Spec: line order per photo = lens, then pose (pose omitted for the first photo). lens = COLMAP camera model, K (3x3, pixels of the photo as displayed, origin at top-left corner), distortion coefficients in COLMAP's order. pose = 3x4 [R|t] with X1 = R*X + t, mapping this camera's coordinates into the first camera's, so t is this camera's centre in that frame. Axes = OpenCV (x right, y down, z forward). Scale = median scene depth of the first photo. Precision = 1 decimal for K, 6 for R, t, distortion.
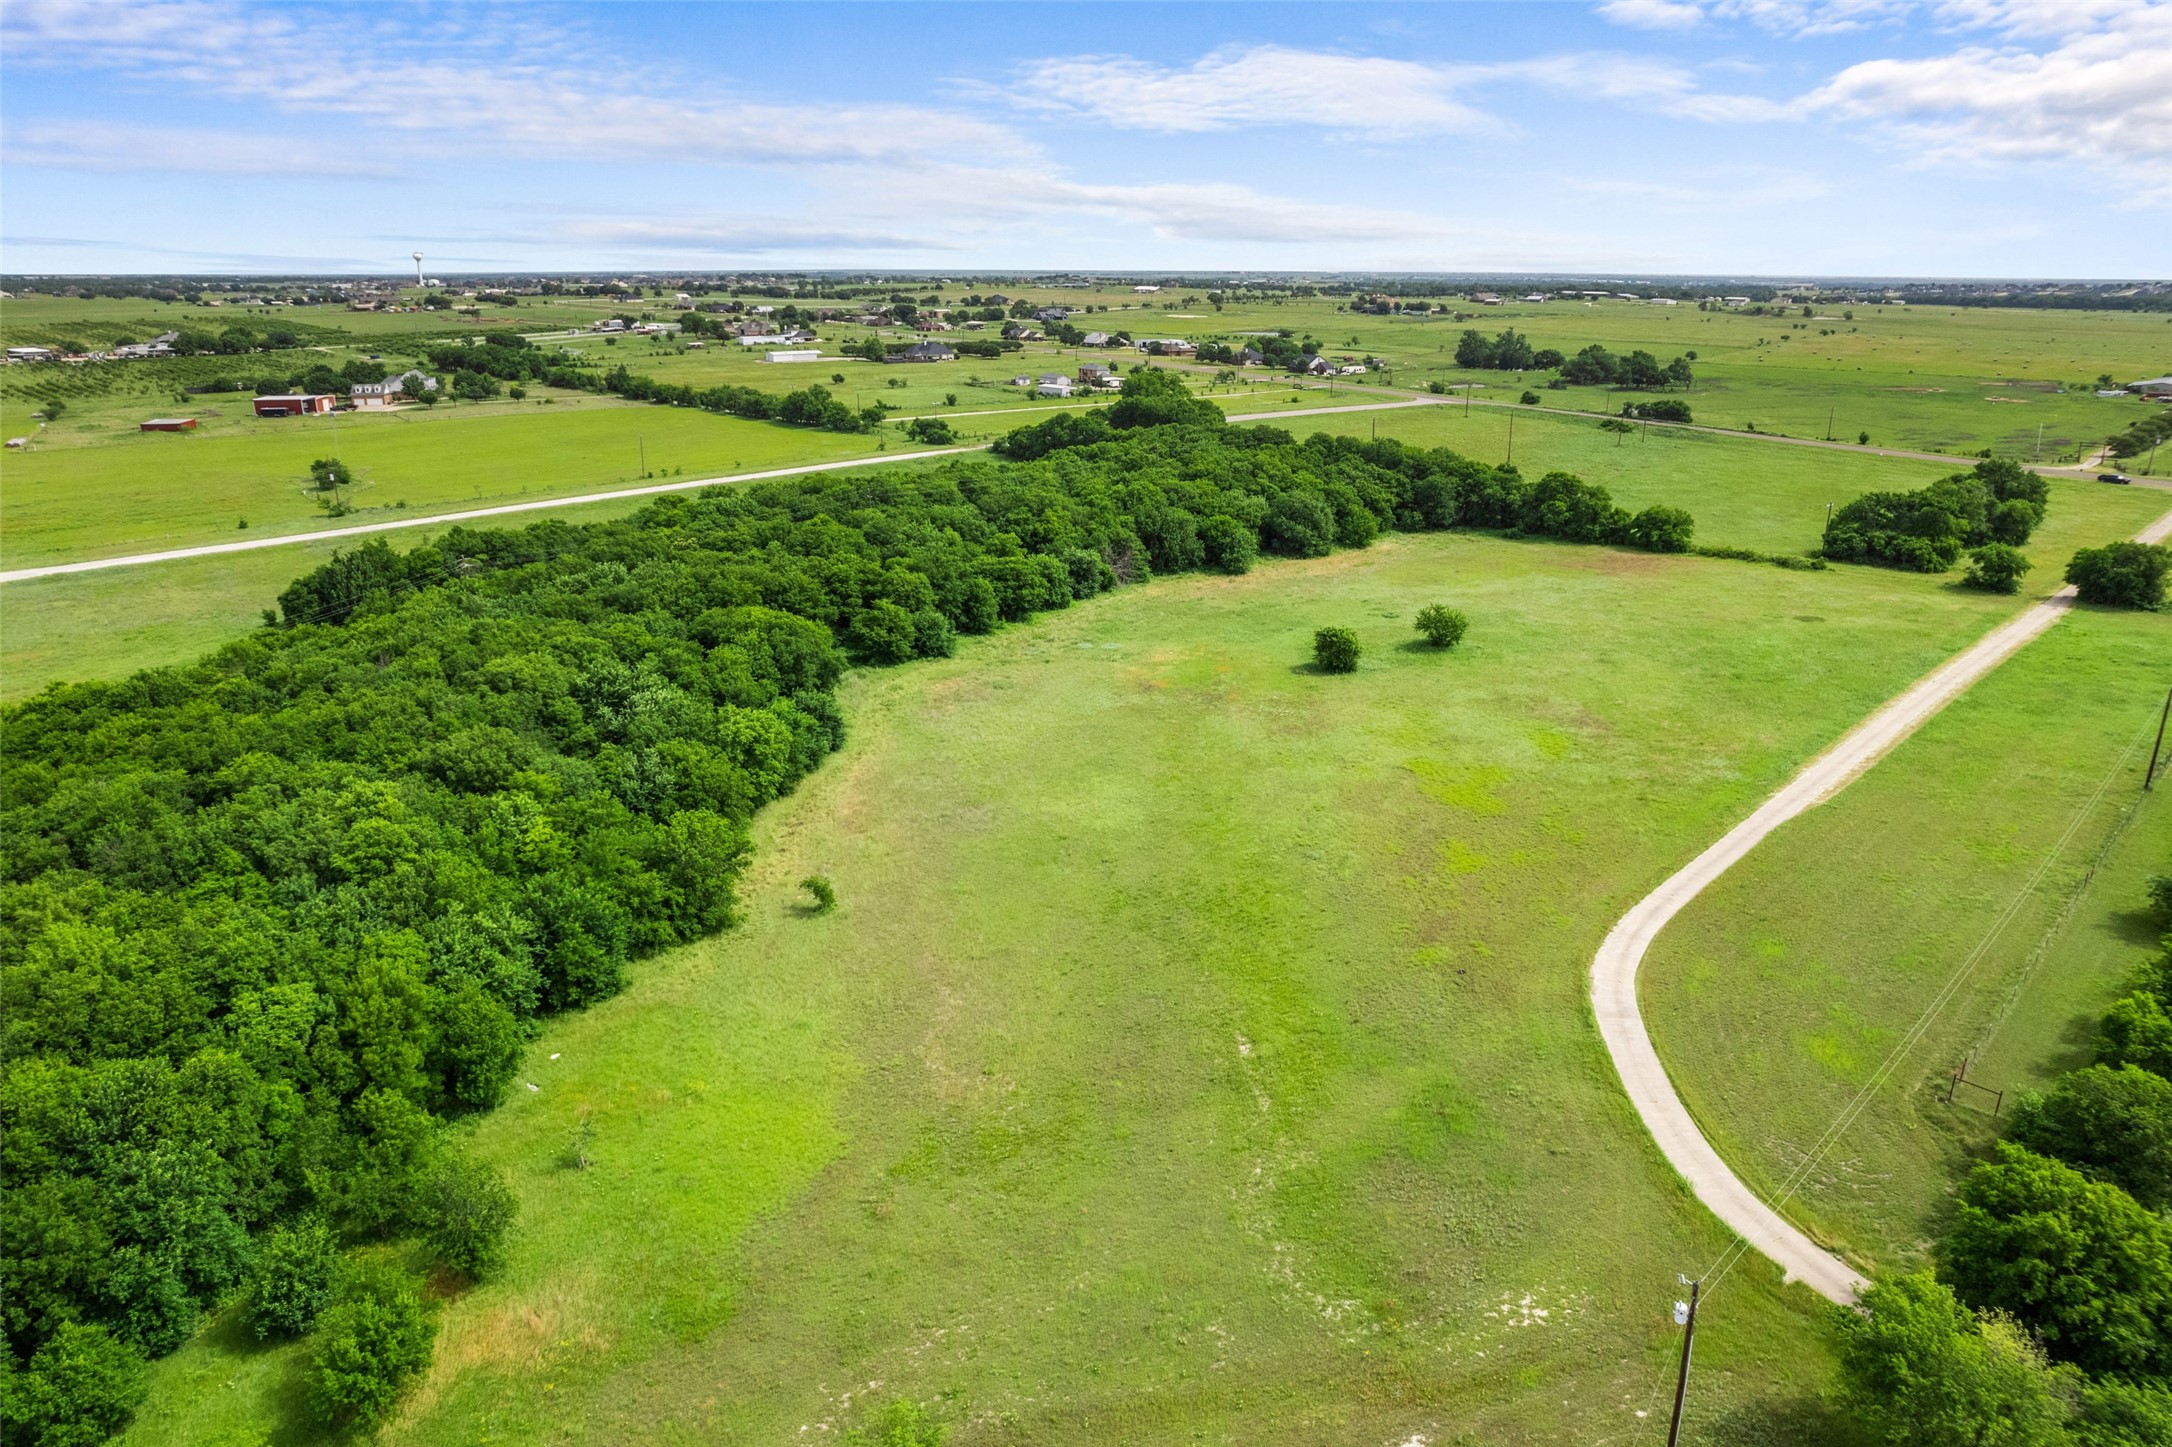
lens RADIAL K [[1393.6, 0, 1090.6], [0, 1393.6, 714.8], [0, 0, 1]] dist [-0.075995, 0.066355]
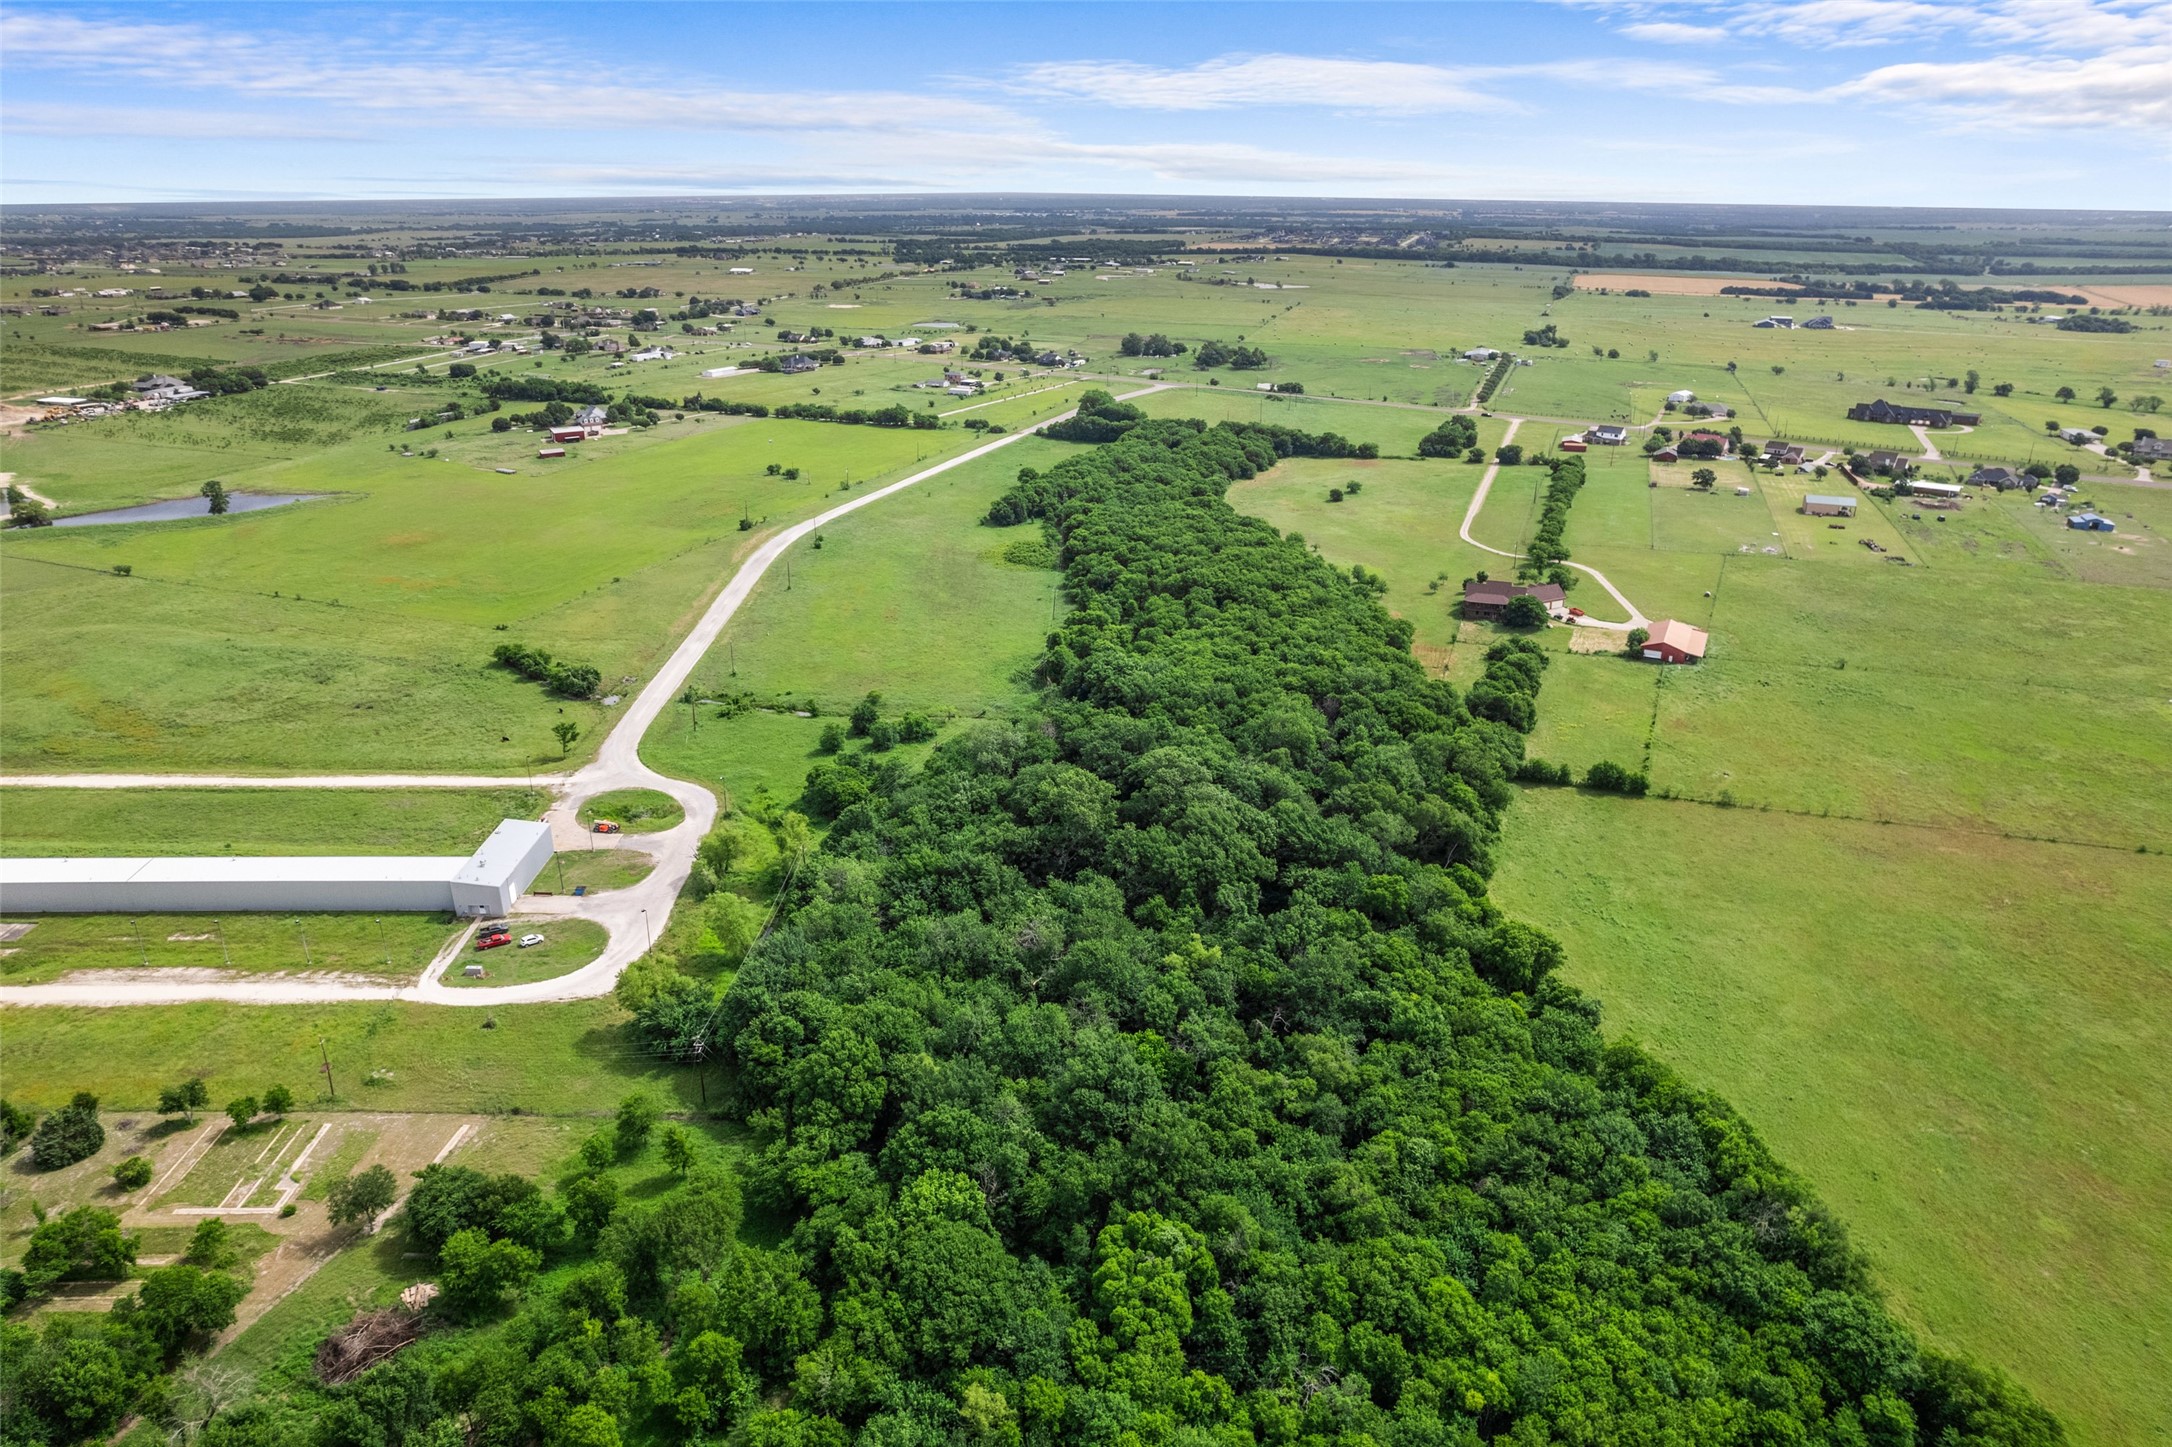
lens RADIAL K [[1393.6, 0, 1090.6], [0, 1393.6, 714.8], [0, 0, 1]] dist [-0.075995, 0.066355]
pose [[0.909324, -0.151931, 0.387358, -0.819942], [0.130998, 0.988145, 0.080055, 0.062589], [-0.394929, -0.022053, 0.918447, -0.886336]]
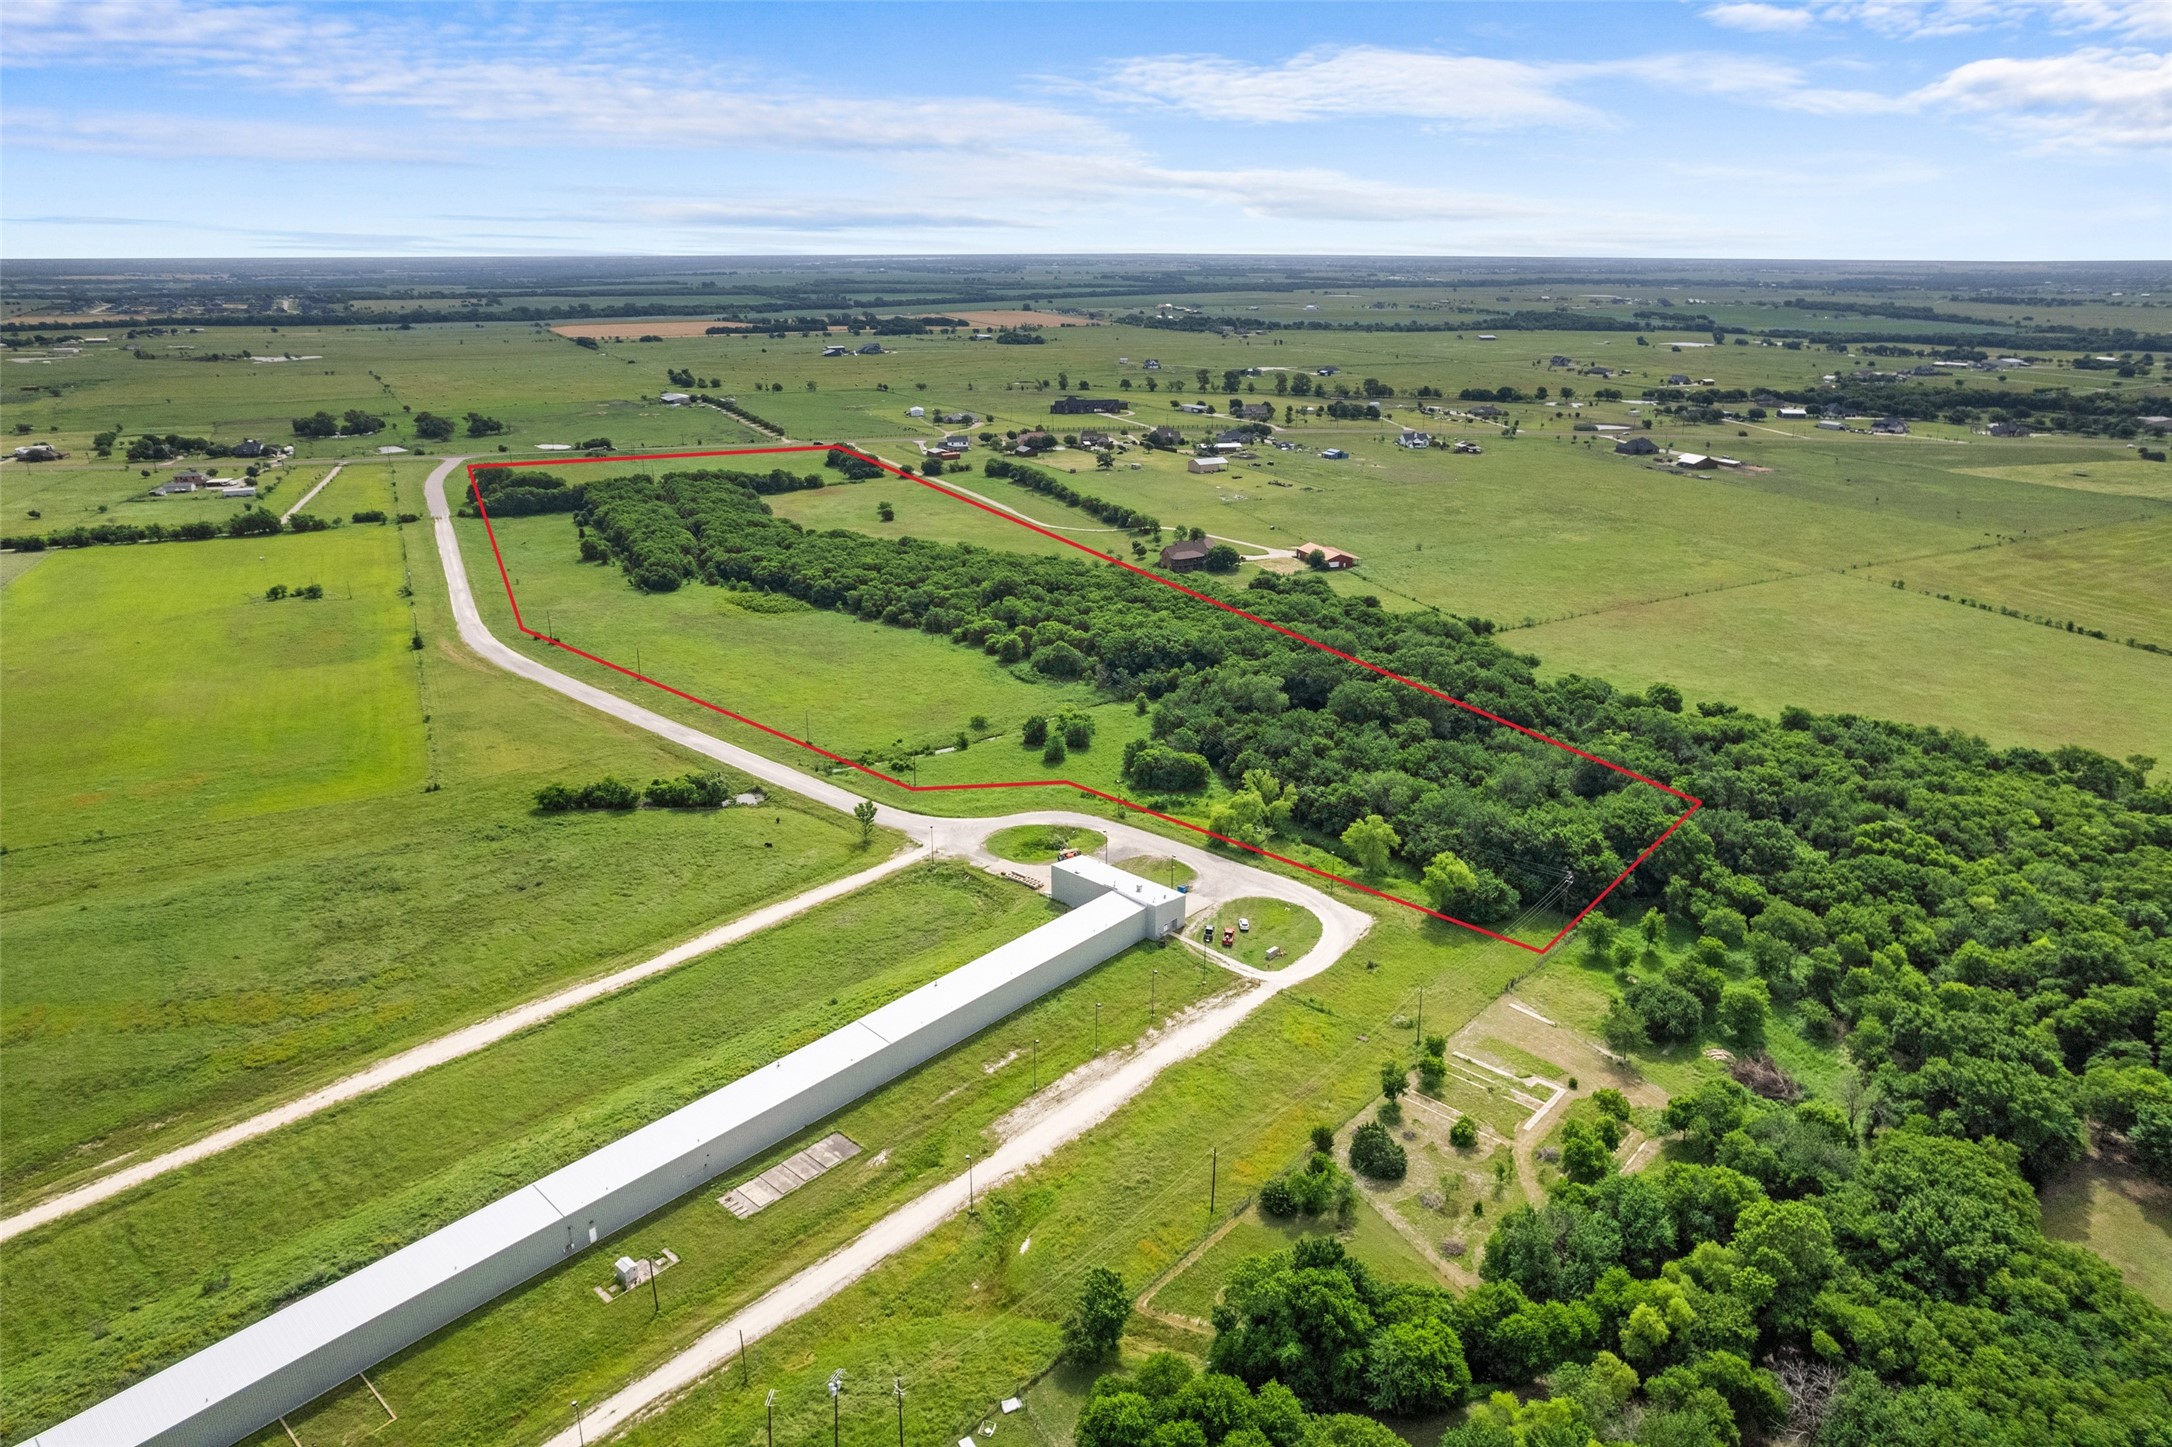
lens RADIAL K [[1393.9, 0, 1087.3], [0, 1393.9, 702.9], [0, 0, 1]] dist [-0.073322, 0.063905]
pose [[0.306578, -0.304646, 0.901776, -1.478961], [0.295324, 0.931088, 0.214147, -0.100612], [-0.904872, 0.200663, 0.375421, -0.377125]]
